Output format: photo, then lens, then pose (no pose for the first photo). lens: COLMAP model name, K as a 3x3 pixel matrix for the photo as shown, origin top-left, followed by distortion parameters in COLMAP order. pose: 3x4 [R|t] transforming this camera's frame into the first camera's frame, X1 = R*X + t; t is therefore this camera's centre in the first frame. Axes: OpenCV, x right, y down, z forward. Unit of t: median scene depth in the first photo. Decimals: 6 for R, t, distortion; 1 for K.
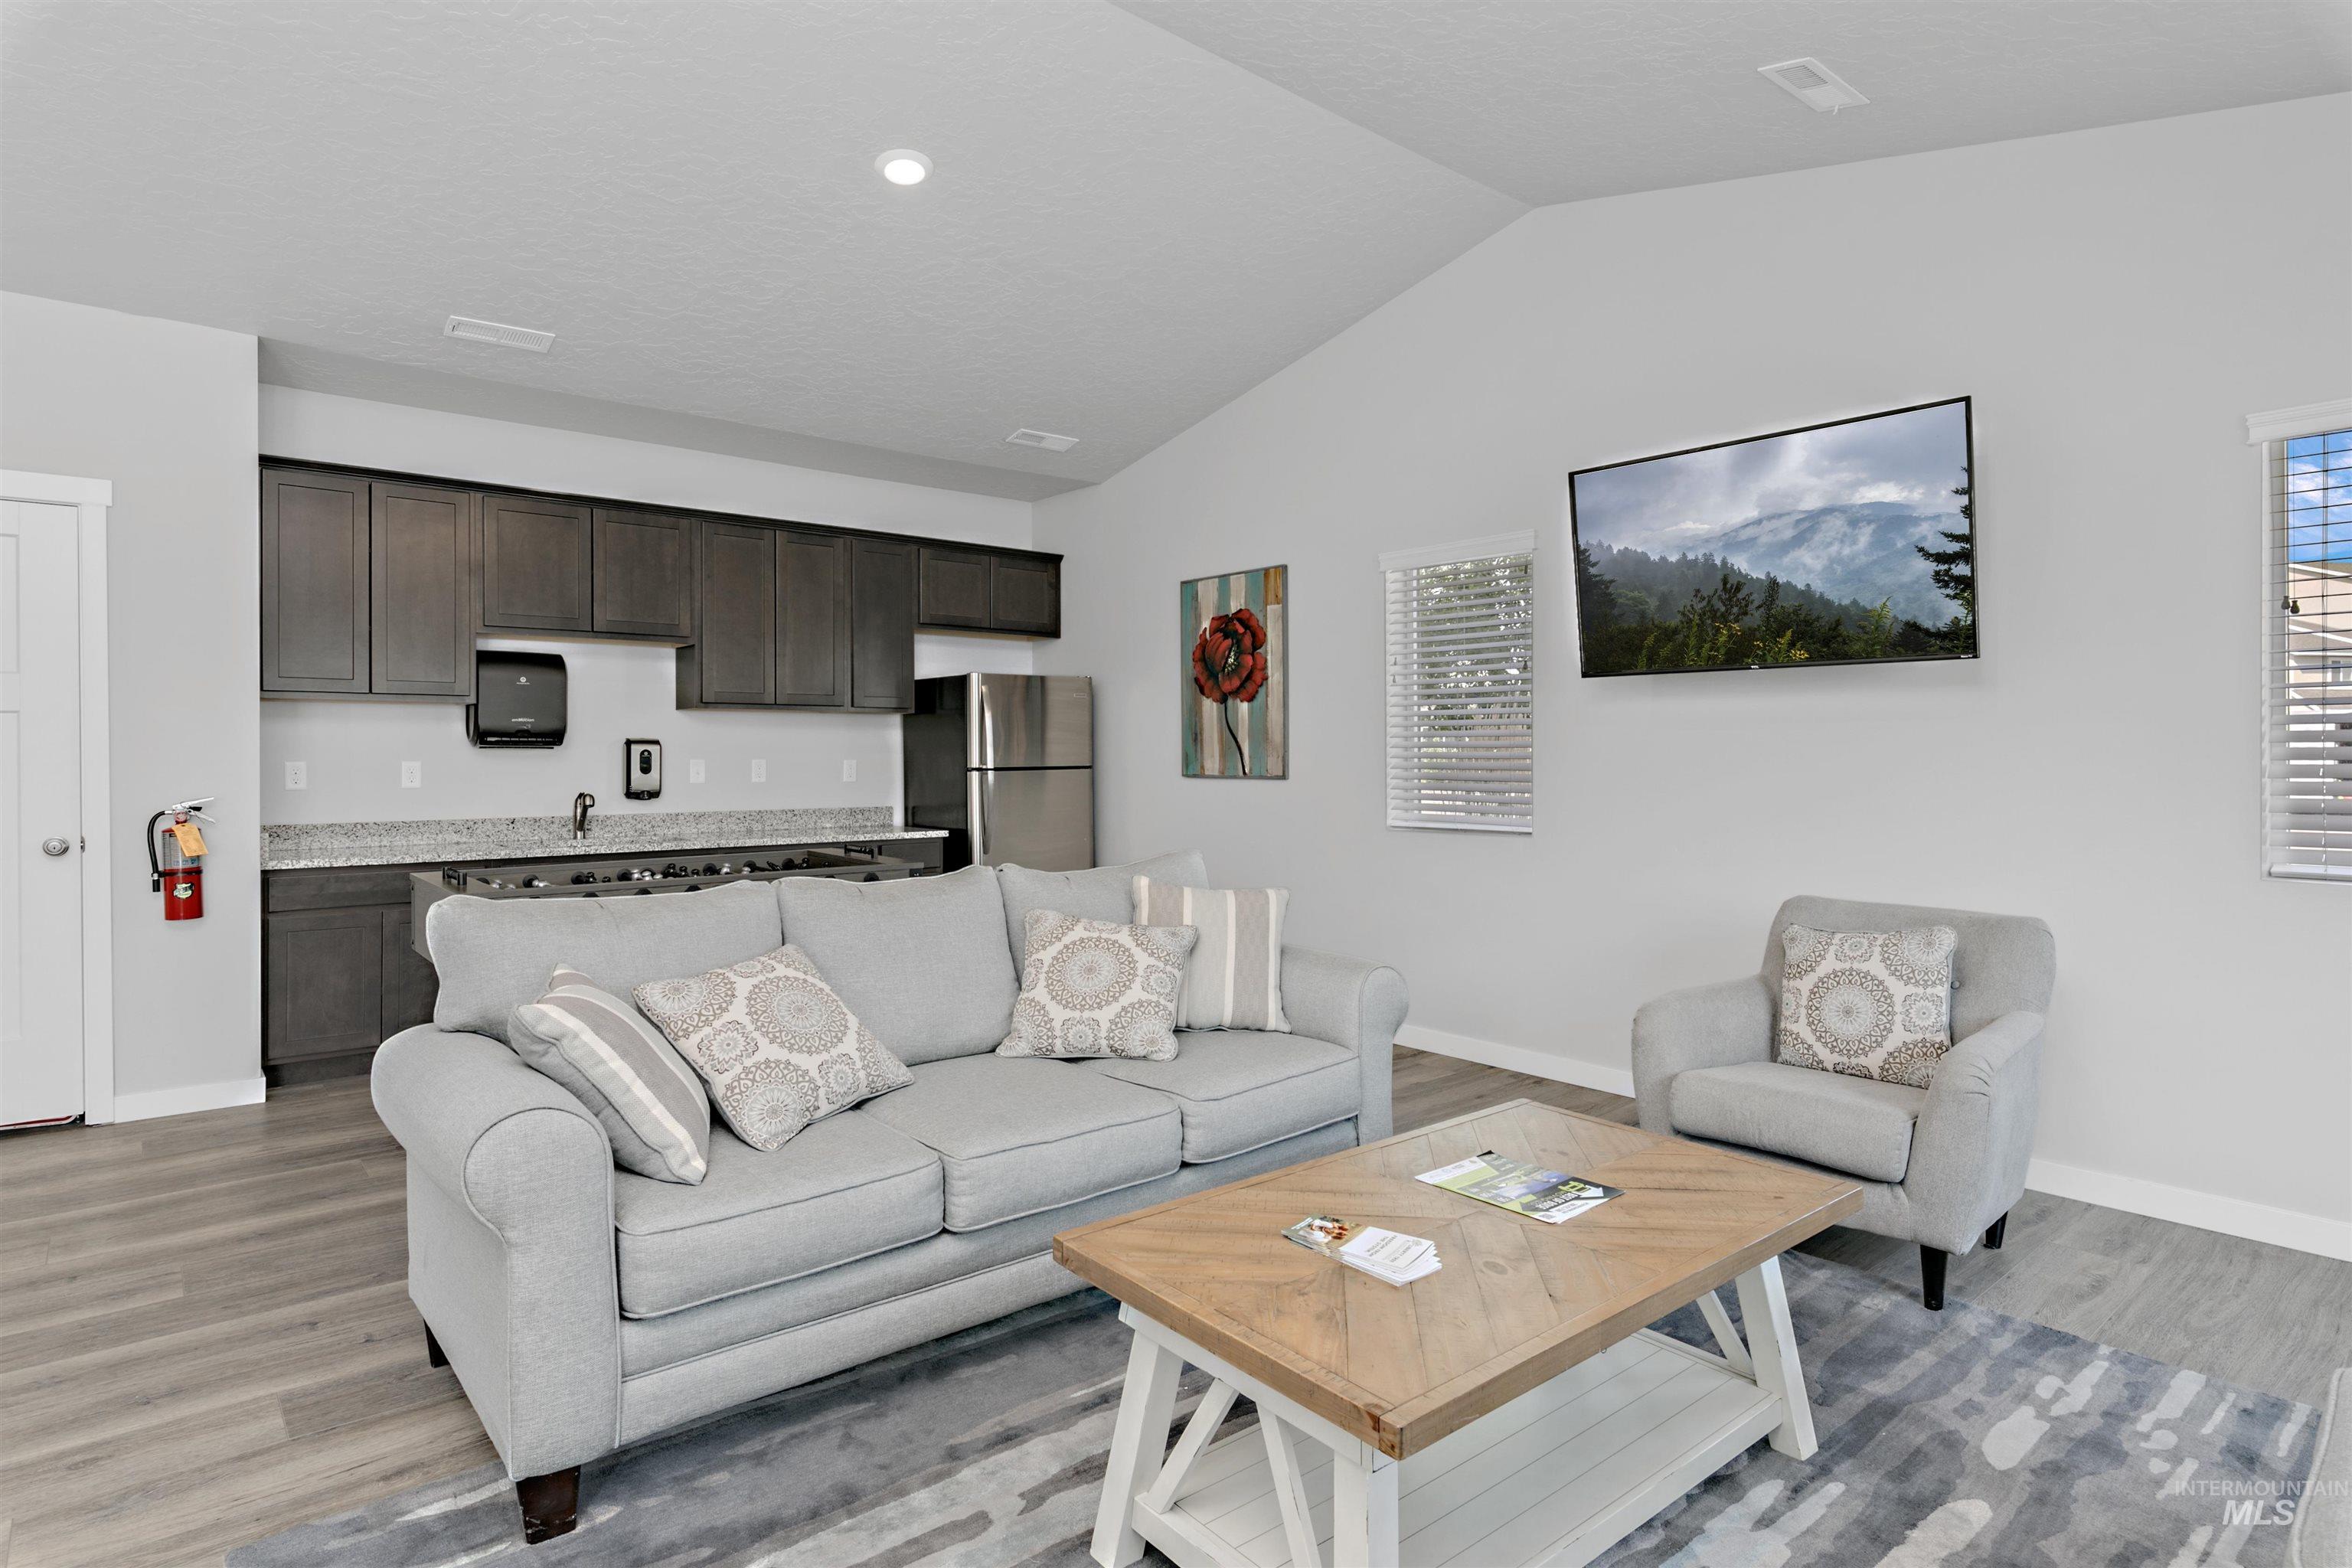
lens RADIAL K [[1258.4, 0, 1167.0], [0, 1258.4, 753.1], [0, 0, 1]] dist [0.000091, -0.000268]
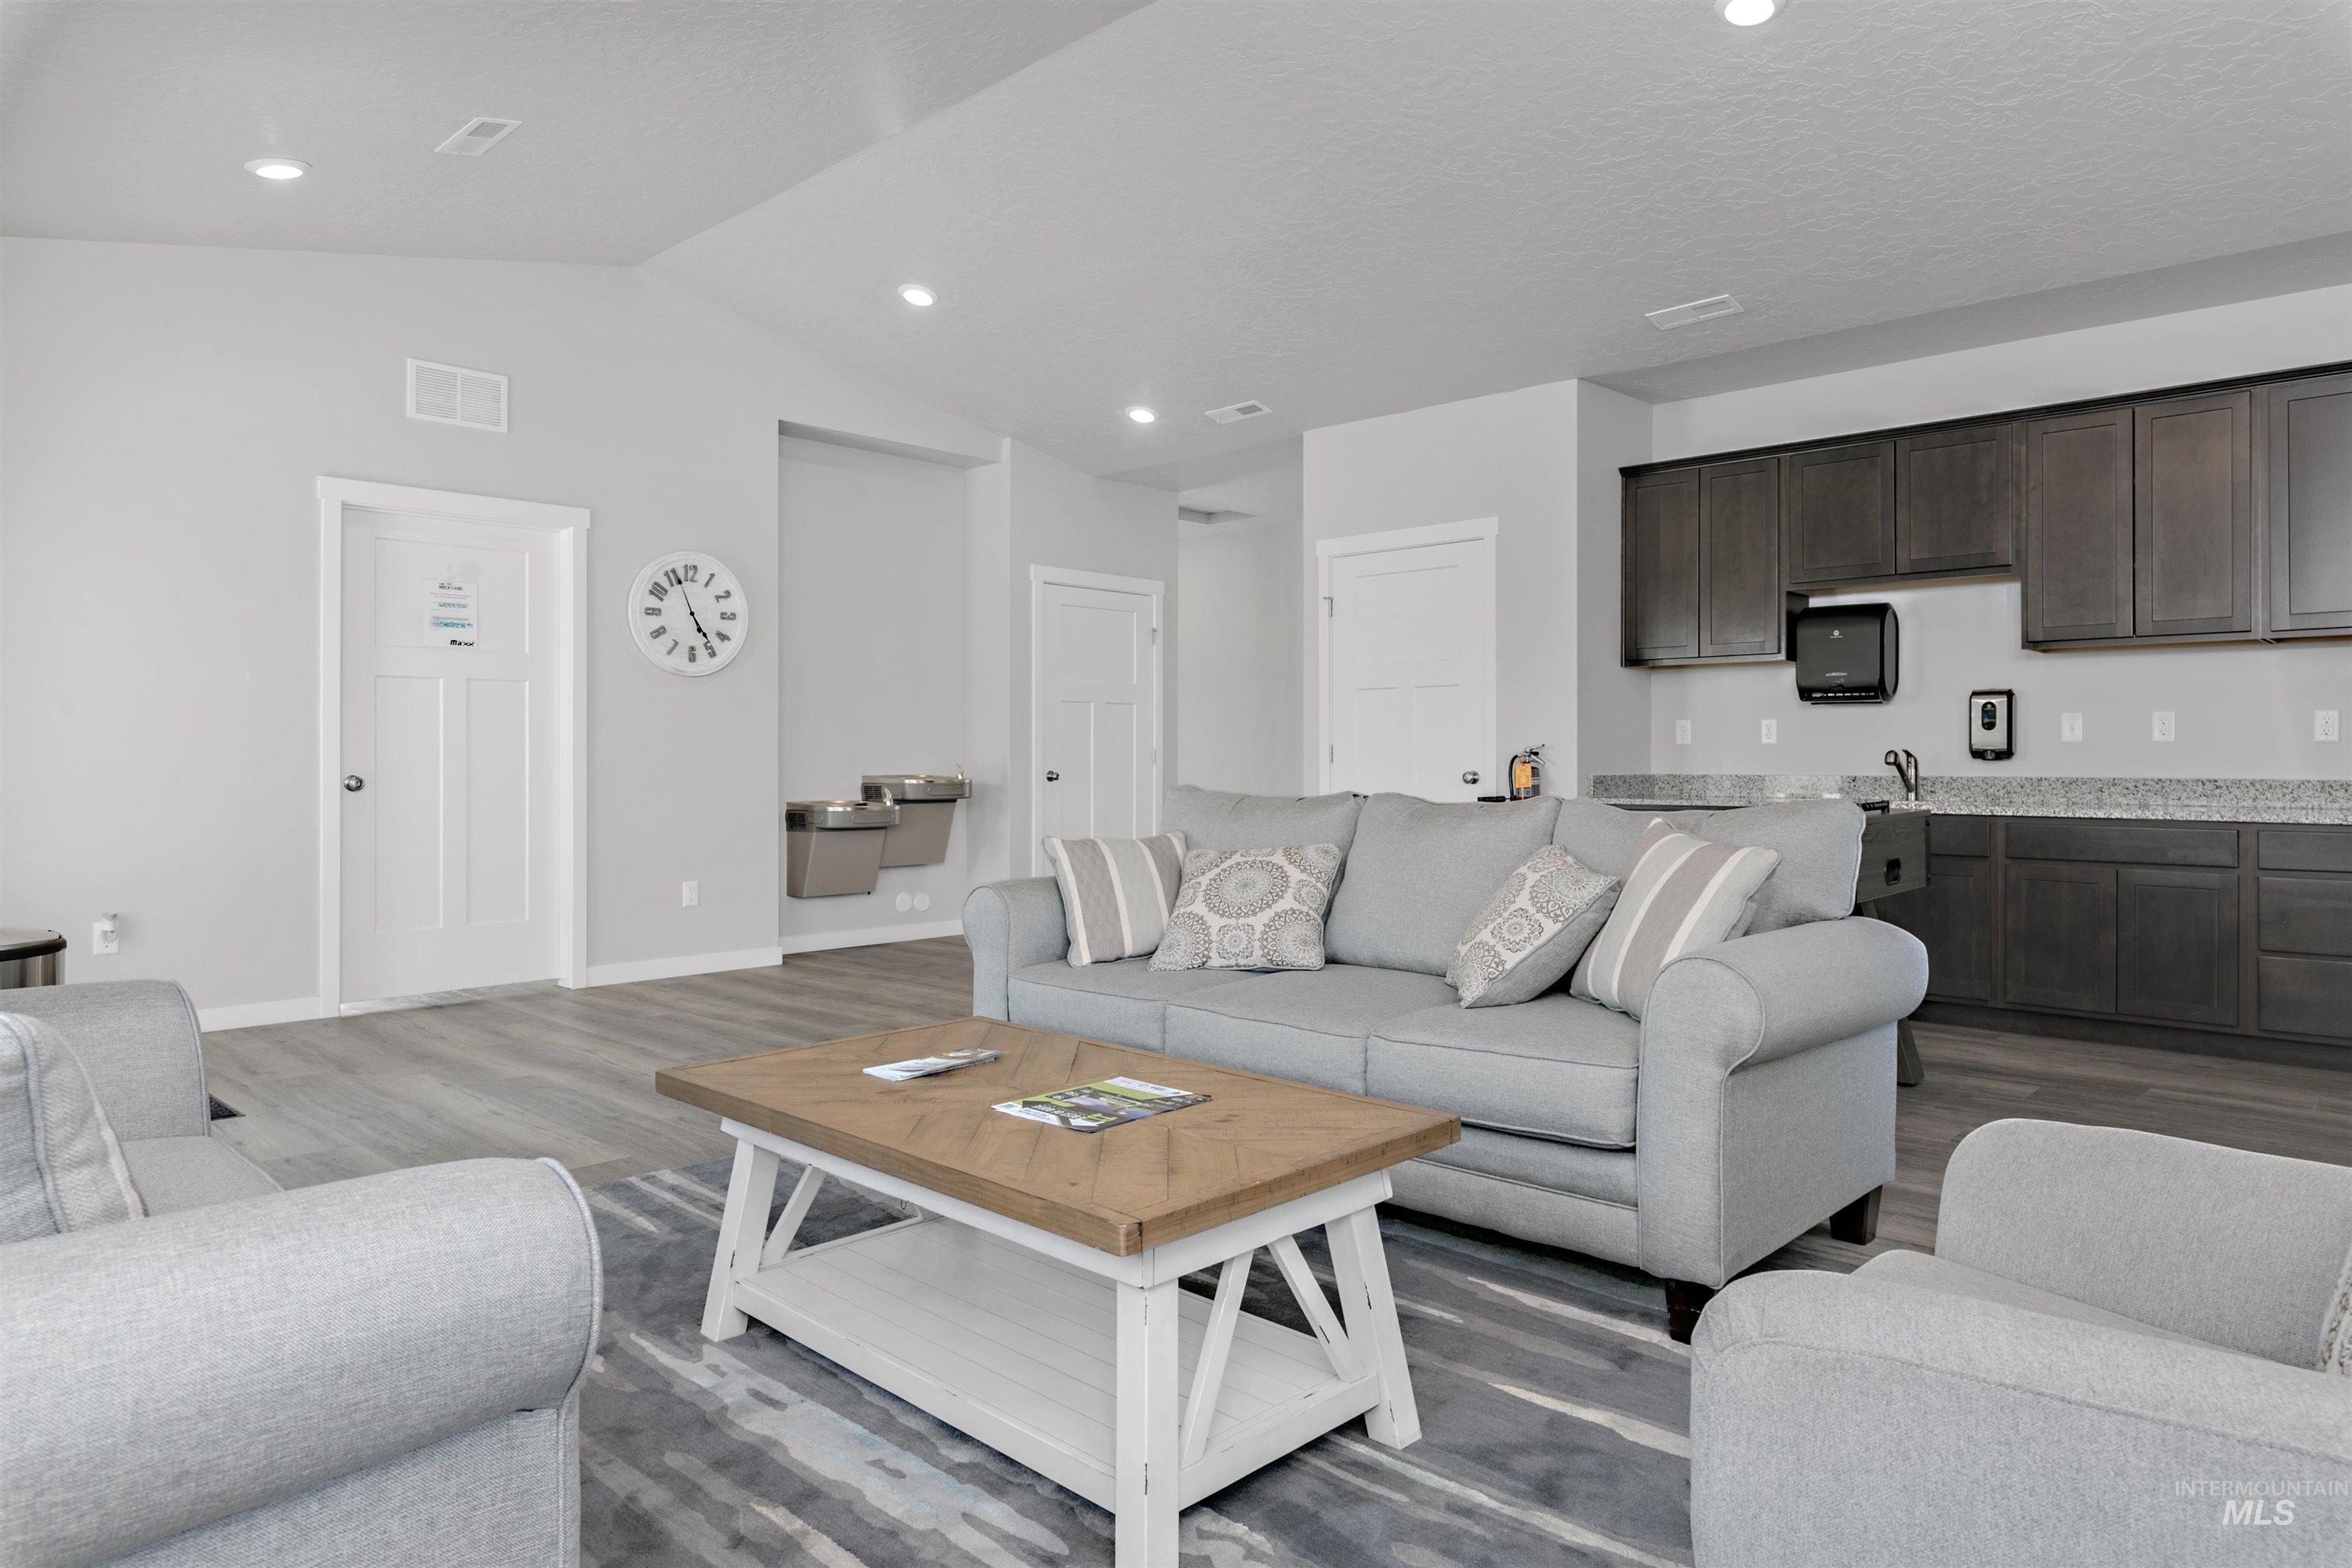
lens RADIAL K [[1449.8, 0, 1219.1], [0, 1449.8, 756.3], [0, 0, 1]] dist [0.022453, -0.000238]
pose [[0.143451, 0.005953, -0.989639, 0.519883], [0.004949, 0.999965, 0.006733, 0.026201], [0.989645, -0.005863, 0.143417, 0.349562]]
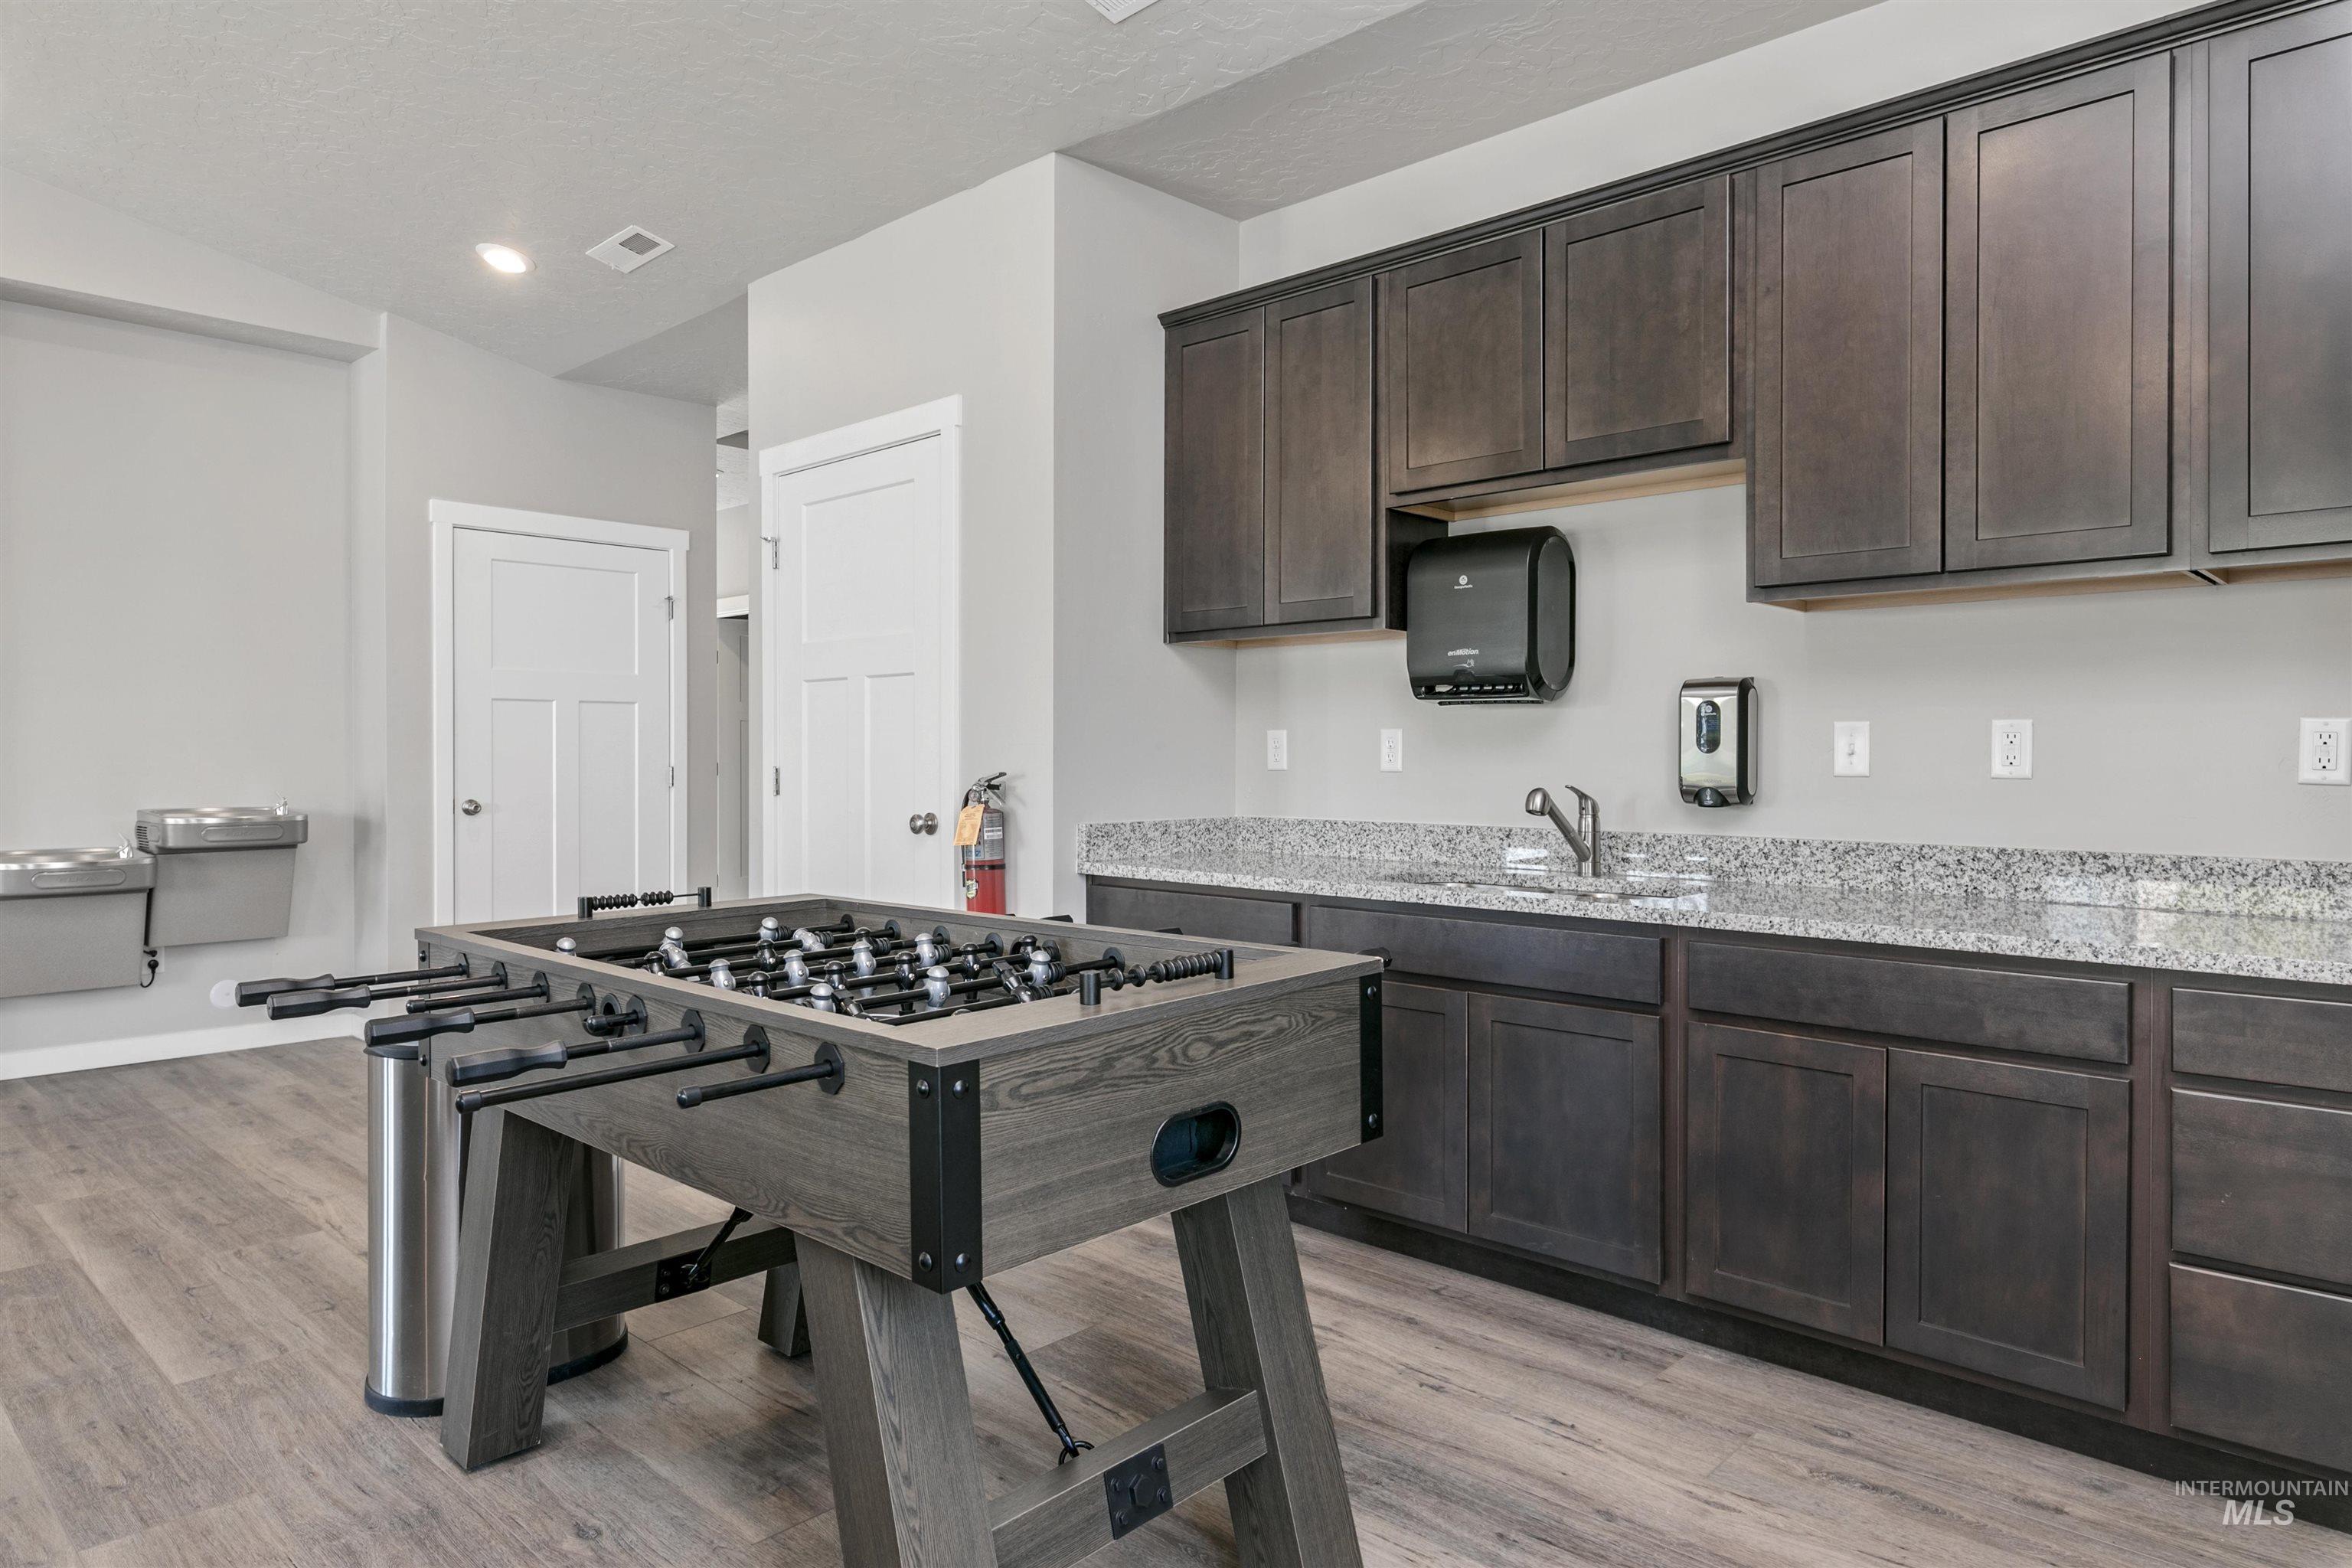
lens RADIAL K [[1448.1, 0, 1180.5], [0, 1448.1, 771.9], [0, 0, 1]] dist [0.008518, 0.001394]
pose [[0.126175, 0.017558, -0.991853, 0.106422], [0.003664, 0.999828, 0.018165, 0.013706], [0.992001, -0.005926, 0.126089, 0.765327]]
